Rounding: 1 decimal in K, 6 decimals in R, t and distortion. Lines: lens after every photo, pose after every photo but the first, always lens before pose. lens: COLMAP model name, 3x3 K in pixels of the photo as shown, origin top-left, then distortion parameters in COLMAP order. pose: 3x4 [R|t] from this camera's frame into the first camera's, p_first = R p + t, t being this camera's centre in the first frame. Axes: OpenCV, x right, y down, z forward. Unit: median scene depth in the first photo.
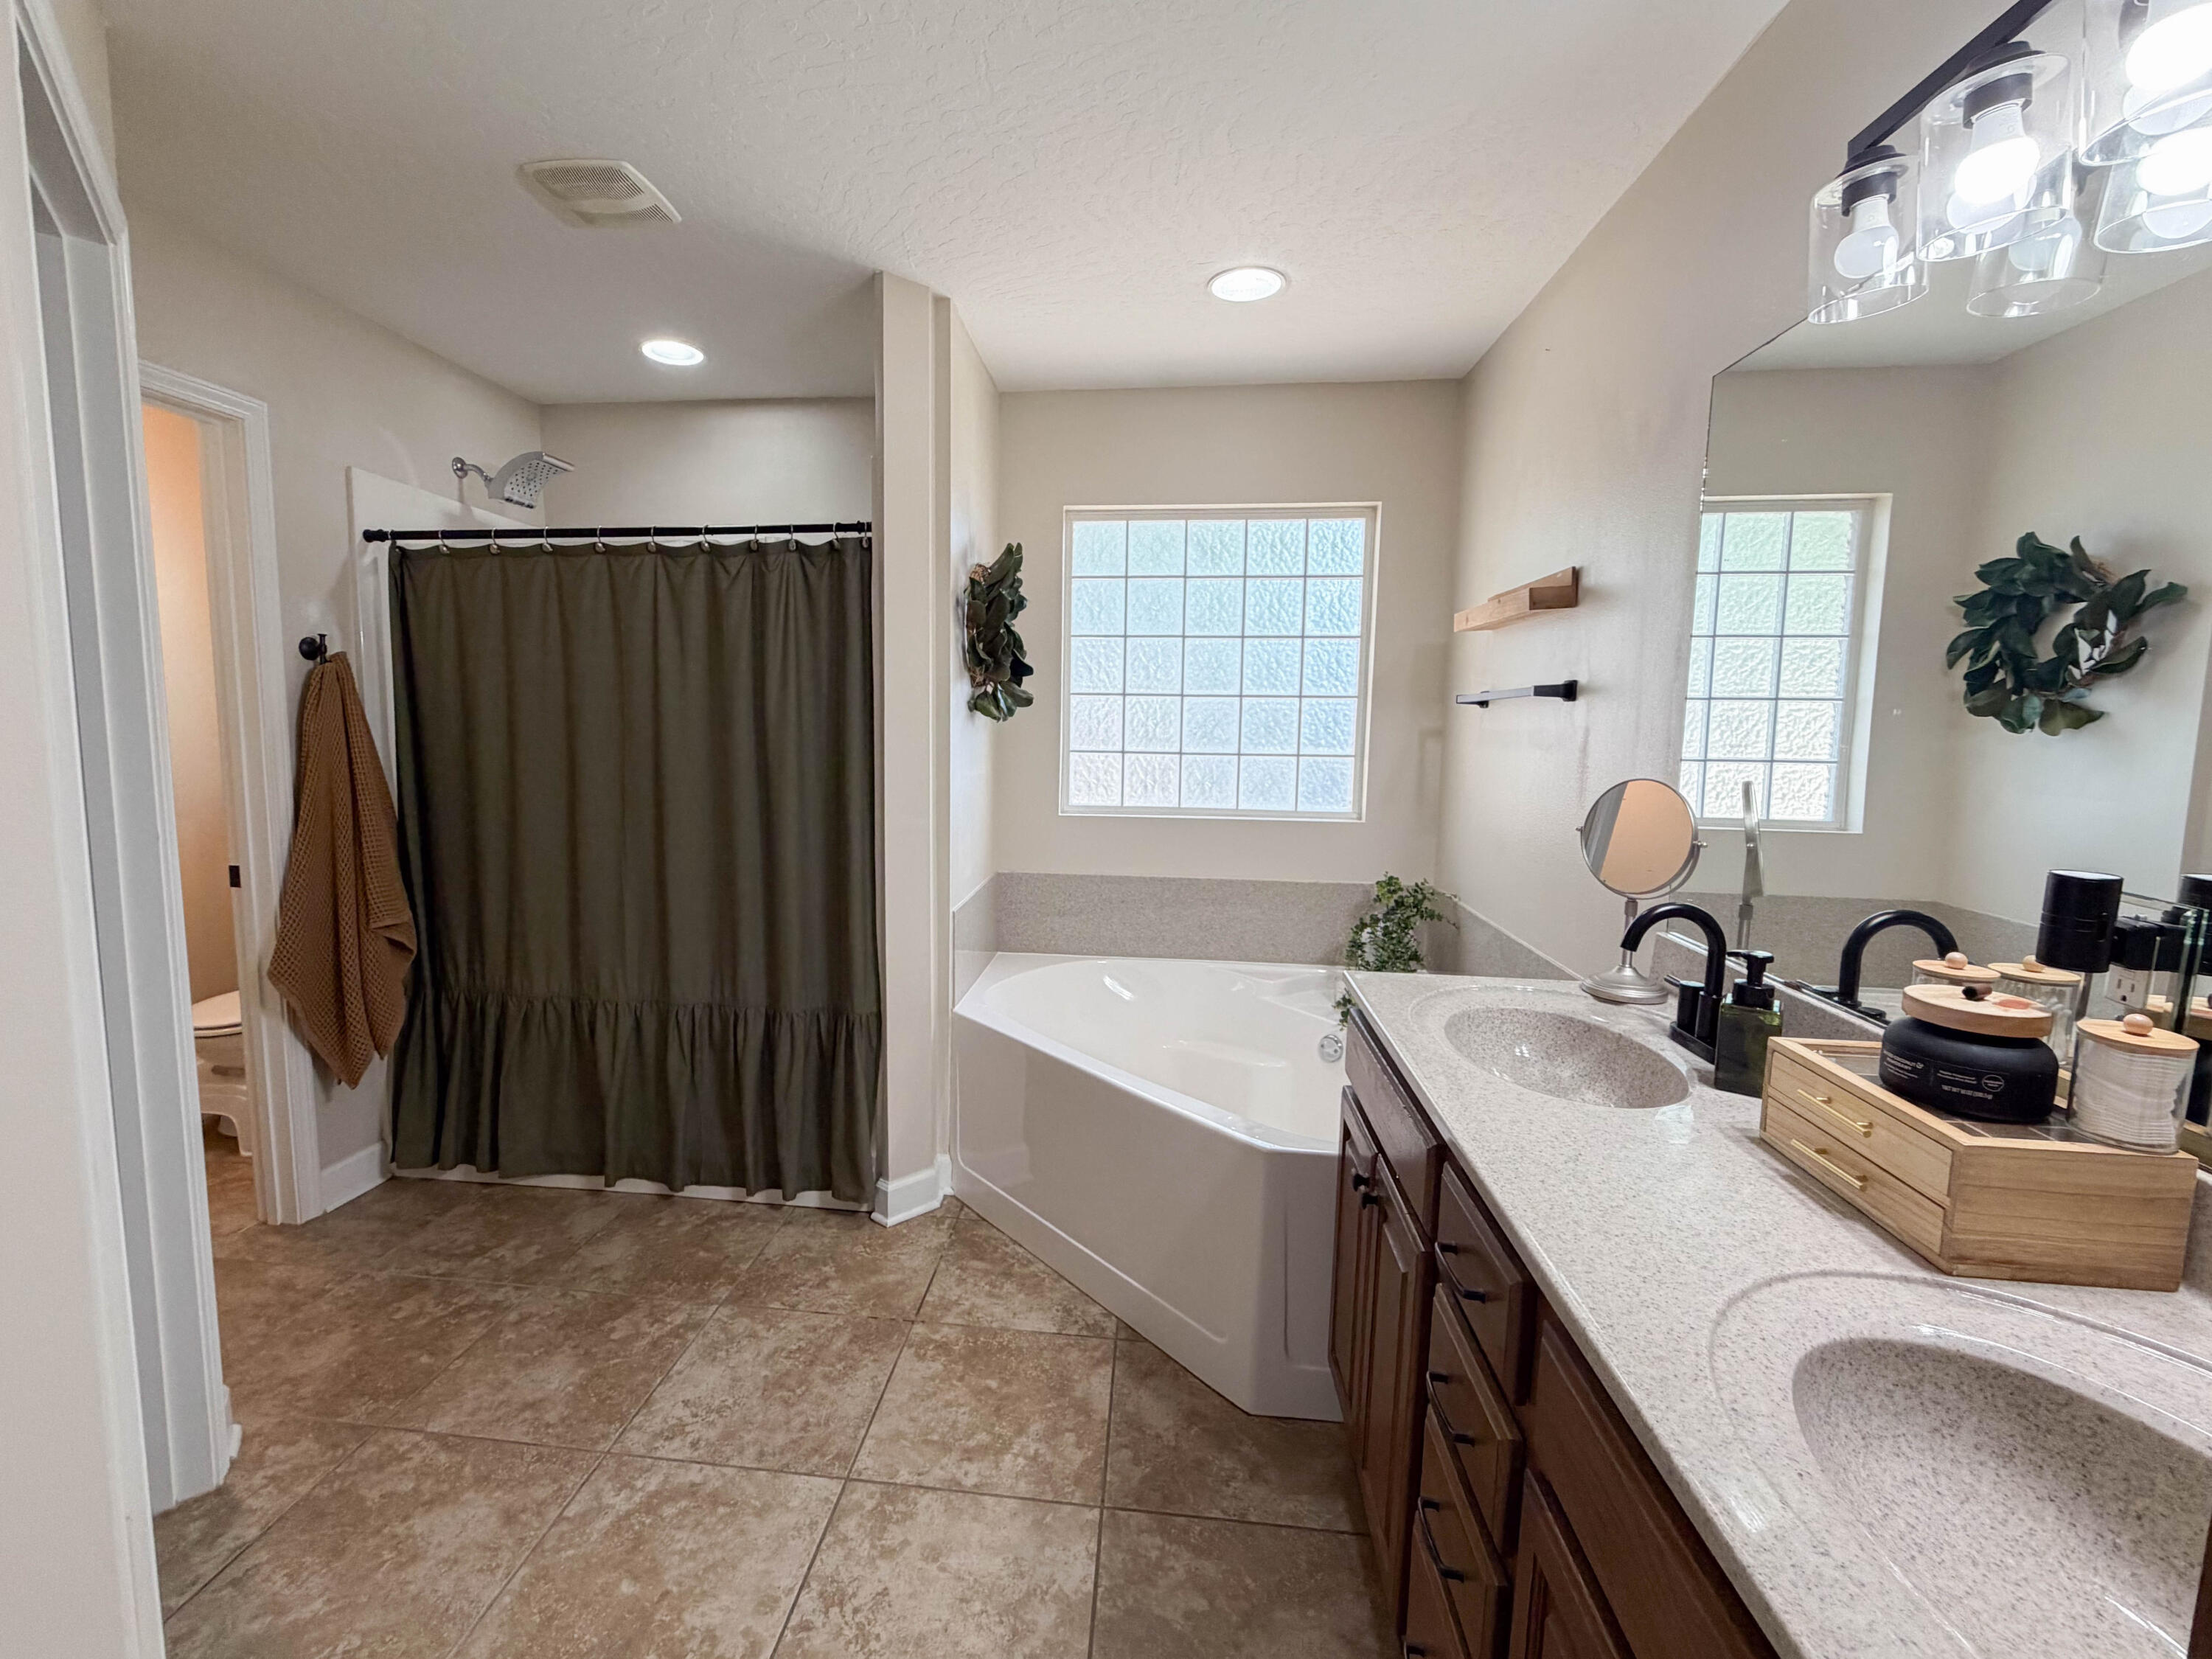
lens RADIAL K [[896.3, 0, 1087.2], [0, 896.3, 822.2], [0, 0, 1]] dist [0.000299, 0.000033]
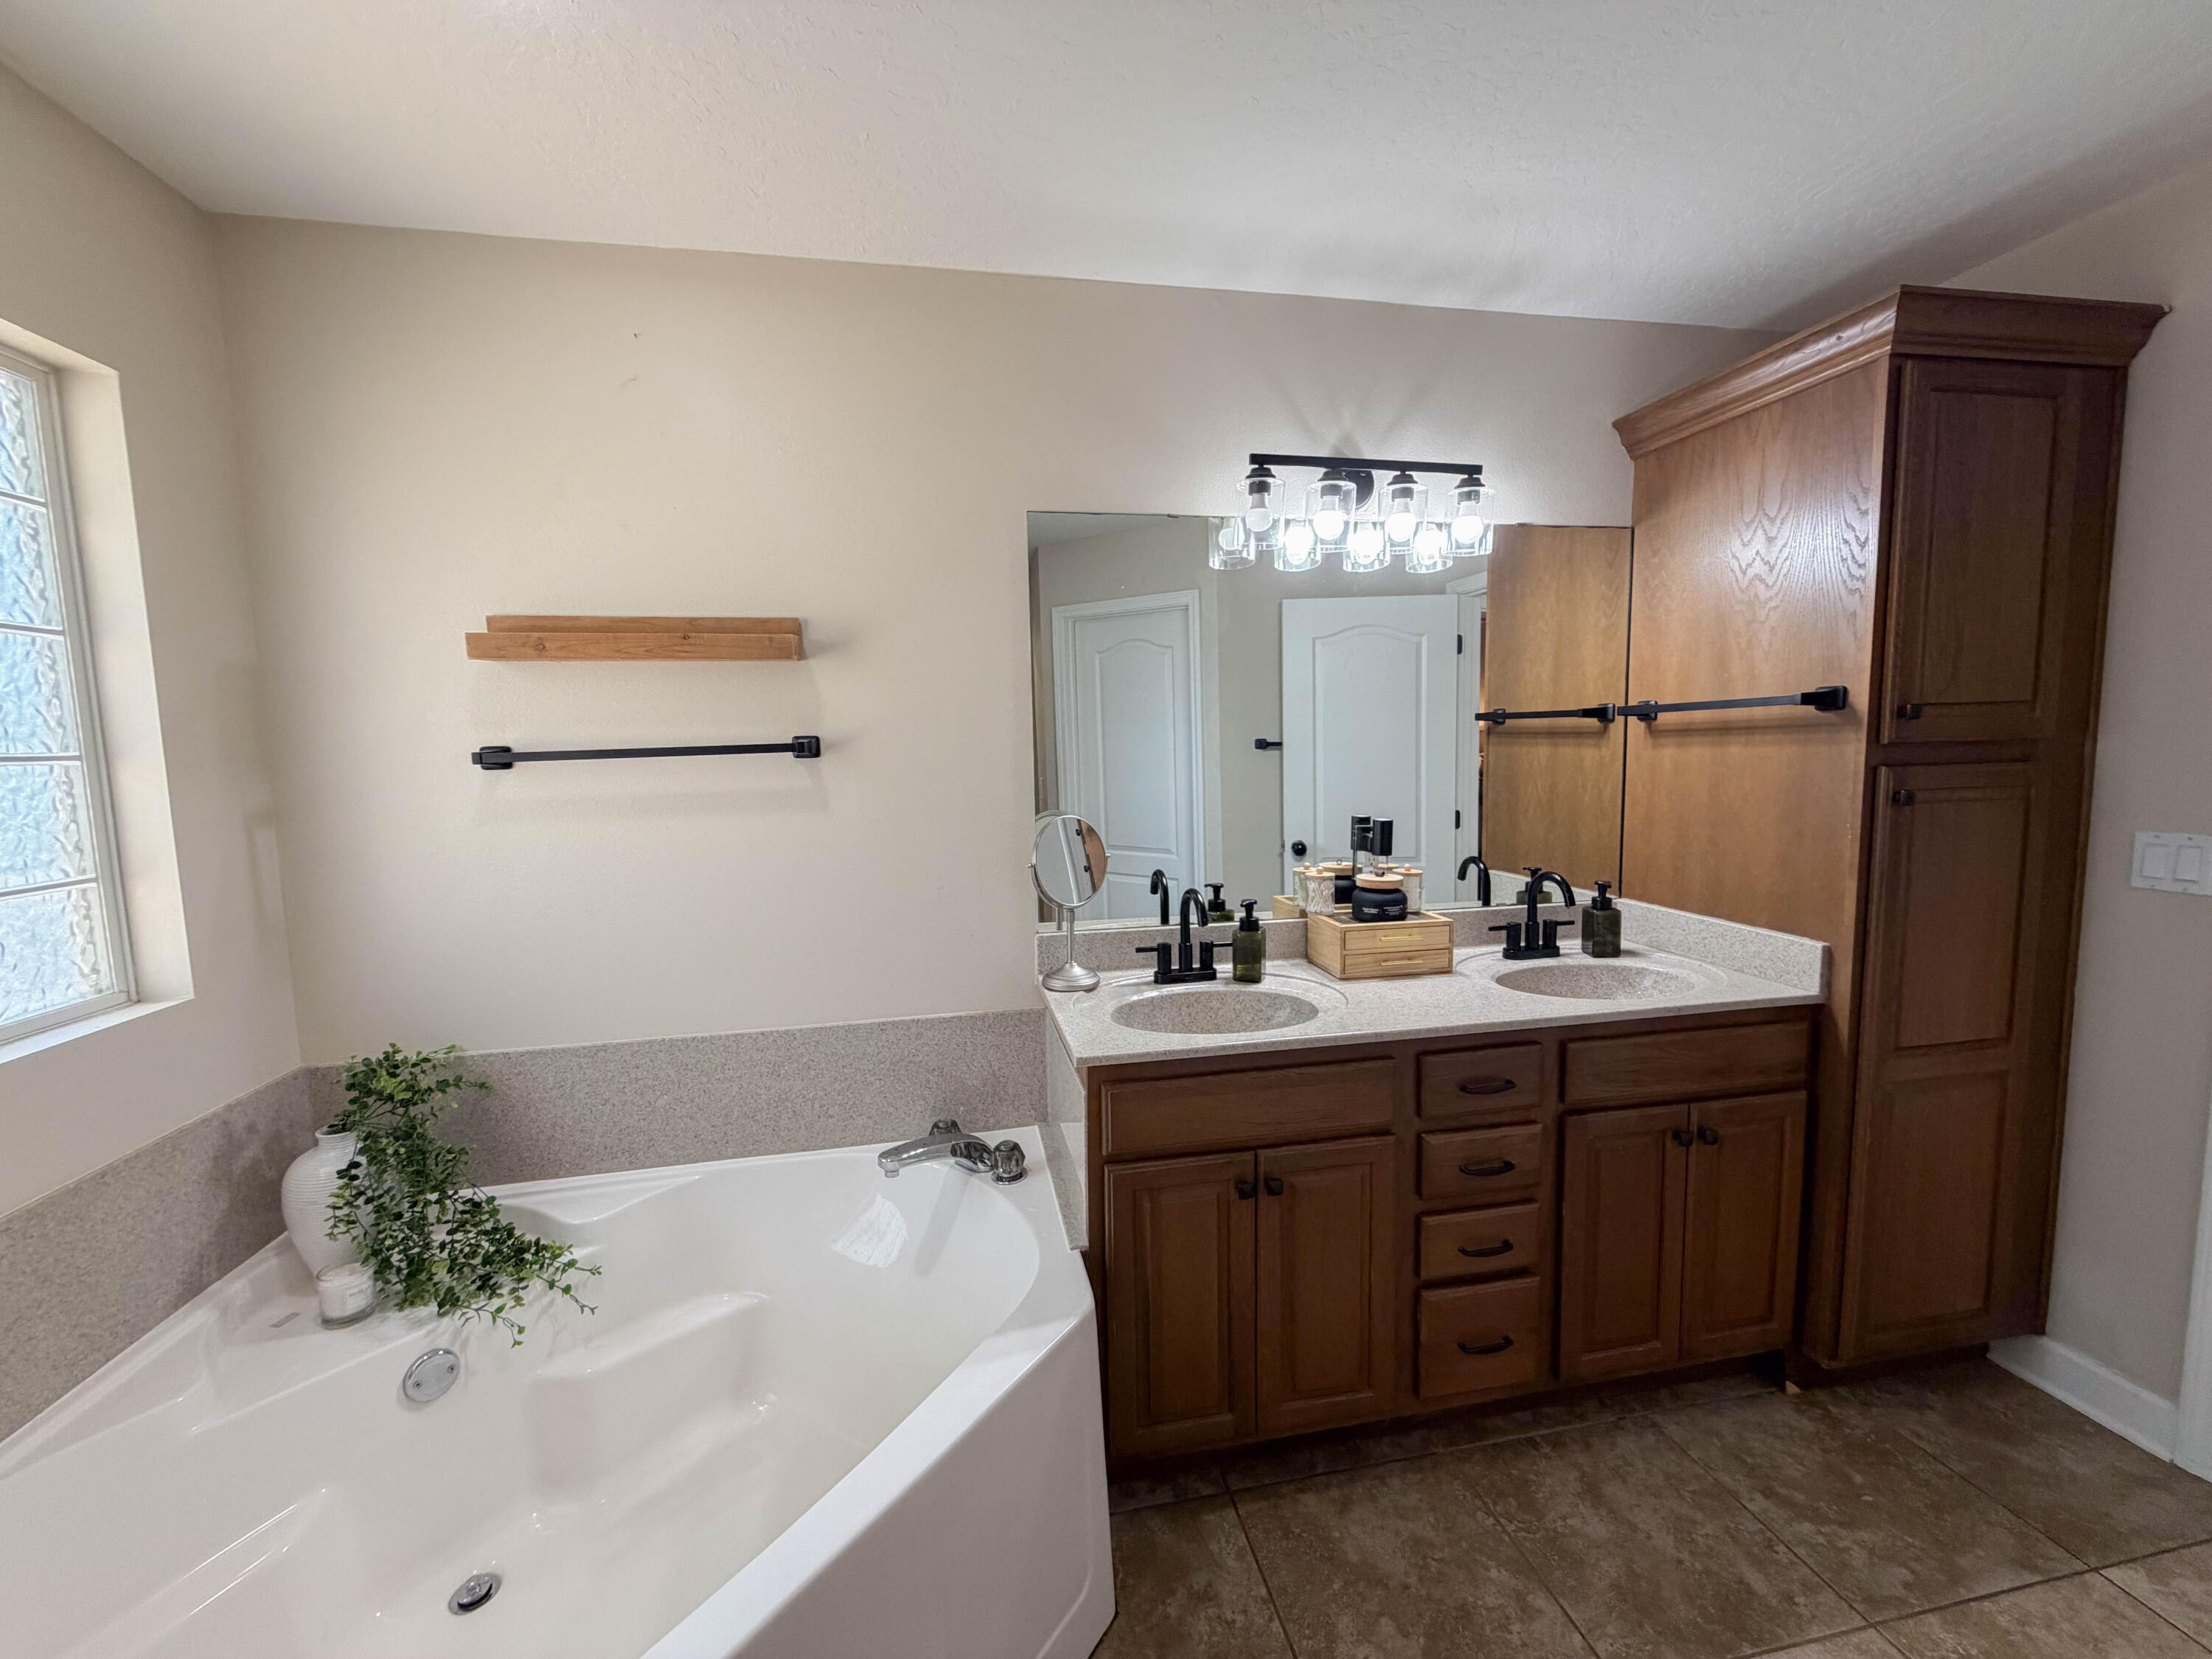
lens RADIAL K [[879.2, 0, 1100.7], [0, 879.2, 832.6], [0, 0, 1]] dist [0.000681, 0.000026]
pose [[-0.289544, -0.094753, 0.952463, -0.295412], [0.120787, 0.983516, 0.134561, -0.094752], [-0.949513, 0.154007, -0.273327, 0.638180]]
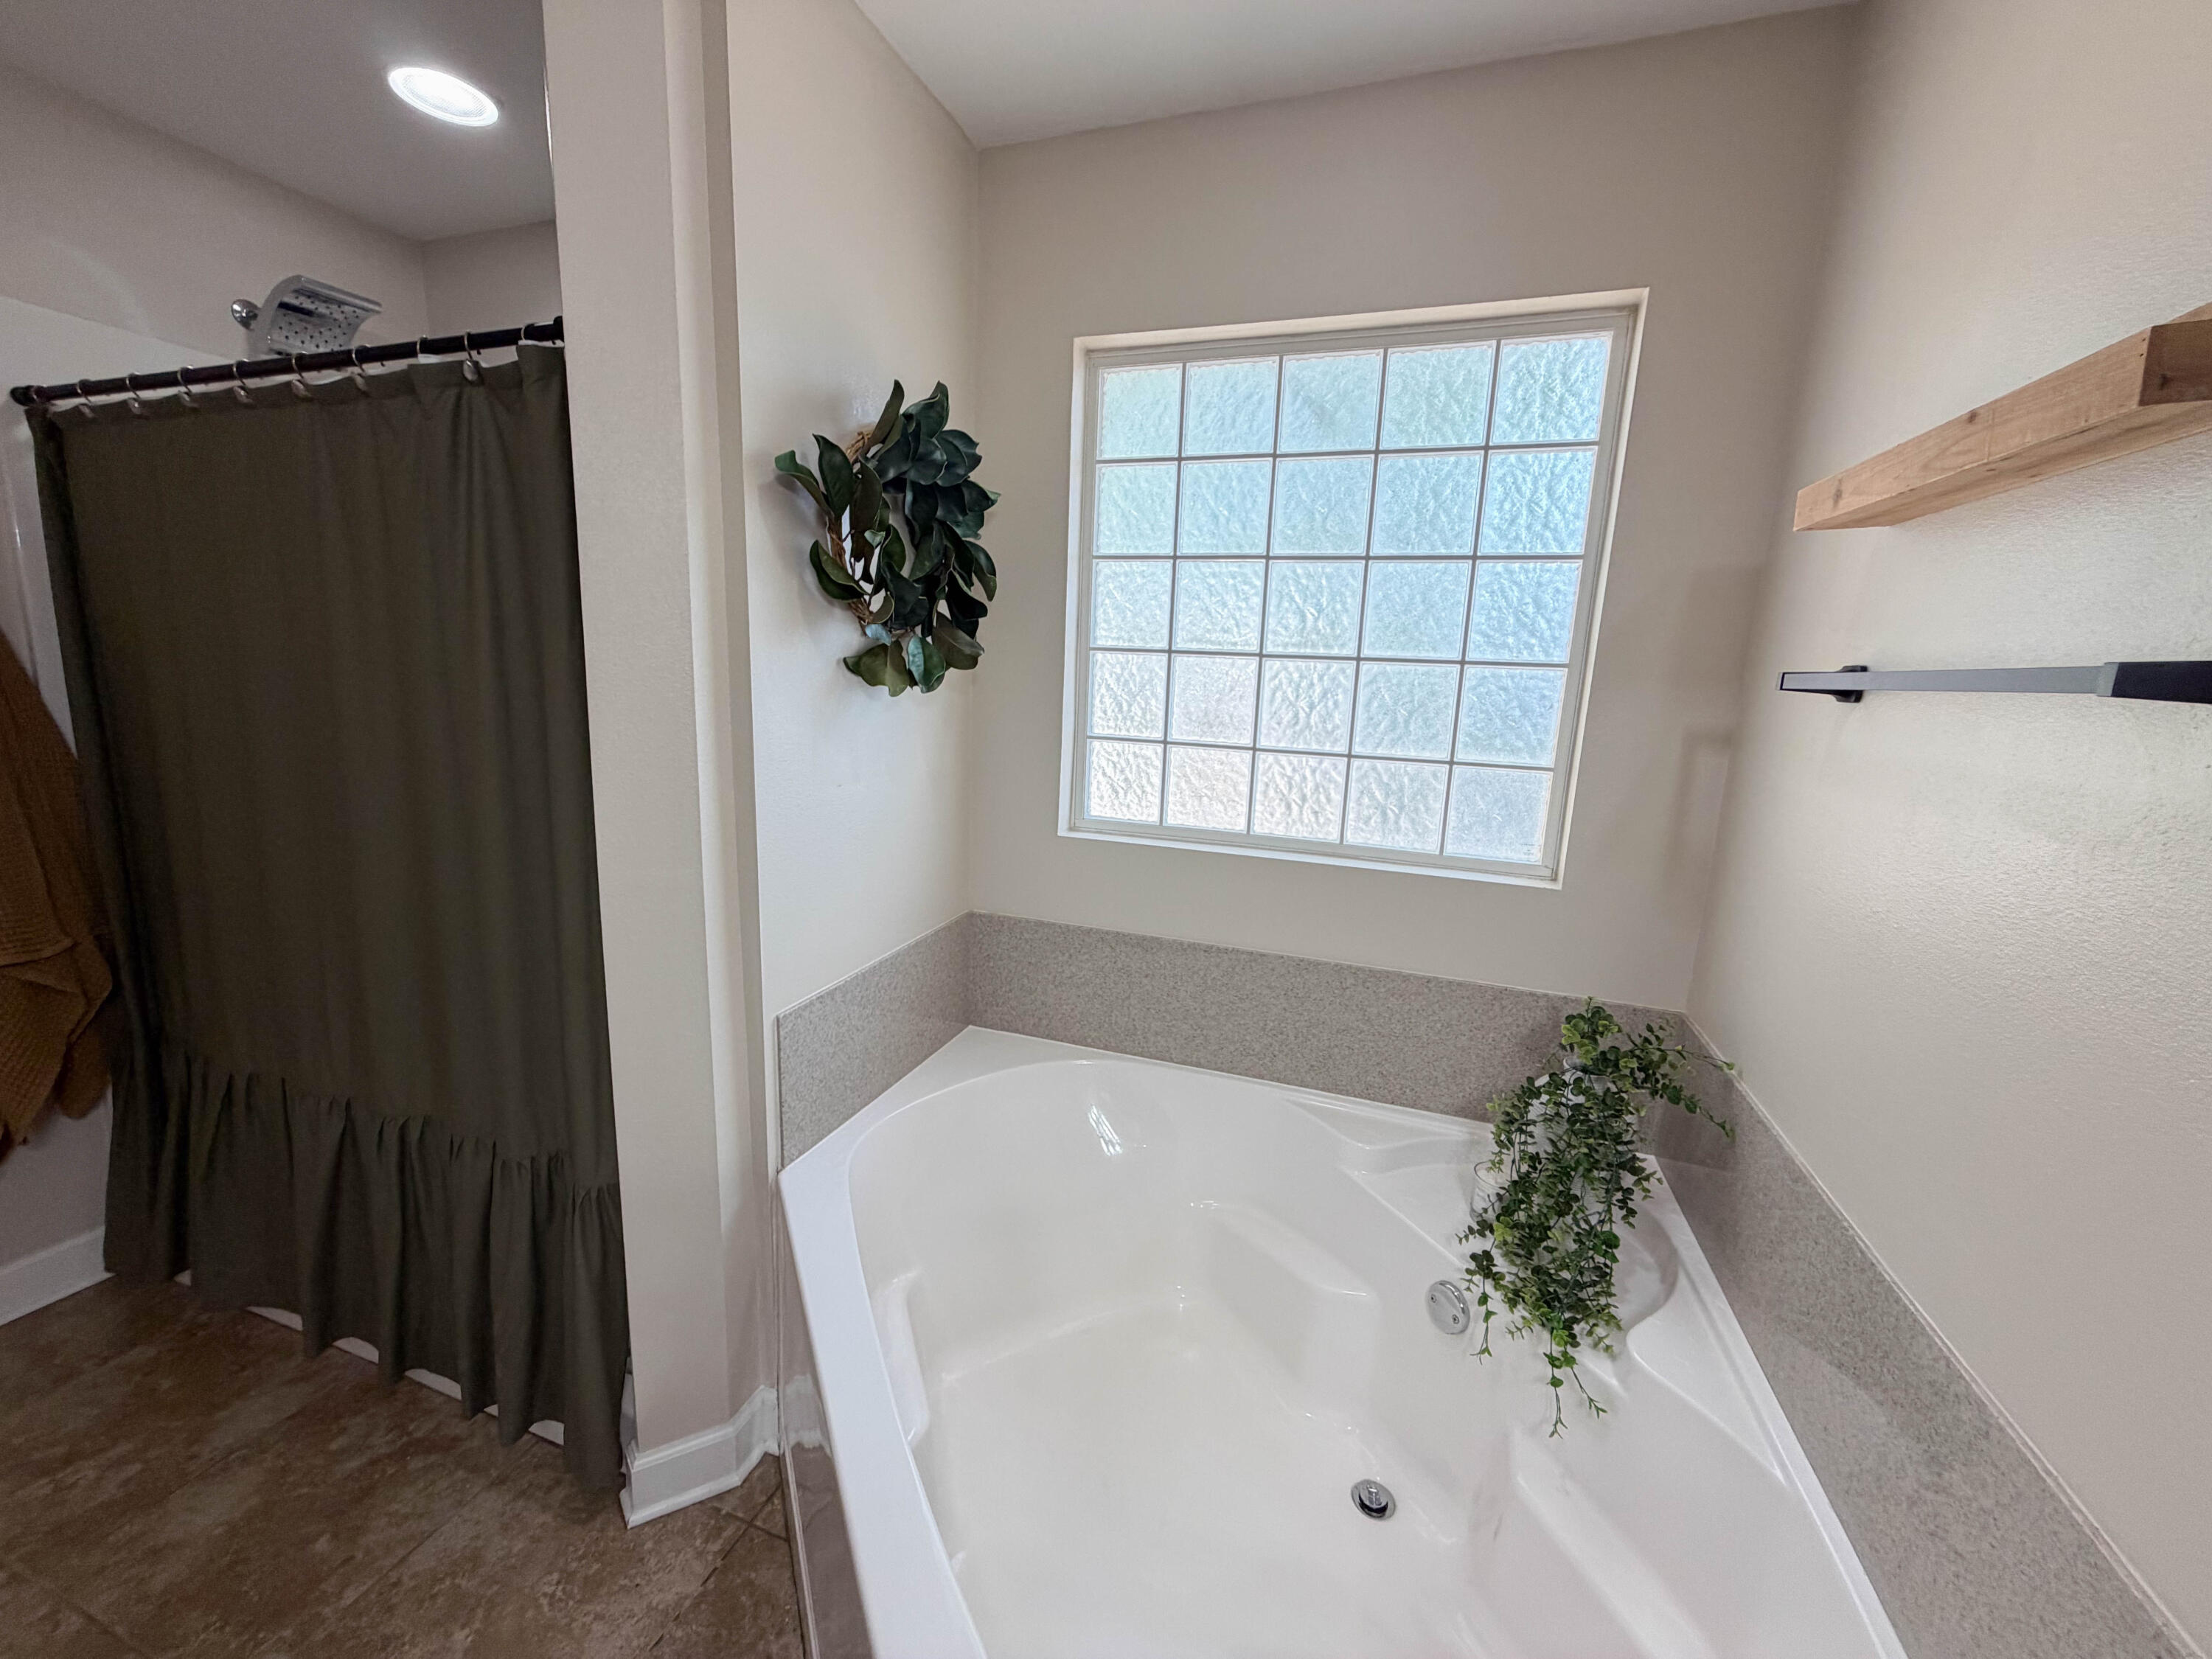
lens RADIAL K [[879.2, 0, 1100.7], [0, 879.2, 832.6], [0, 0, 1]] dist [0.000681, 0.000026]
pose [[0.973494, 0.066827, -0.218731, 0.150128], [-0.051588, 0.995874, 0.074661, -0.064328], [0.222817, -0.061398, 0.972925, 0.408314]]
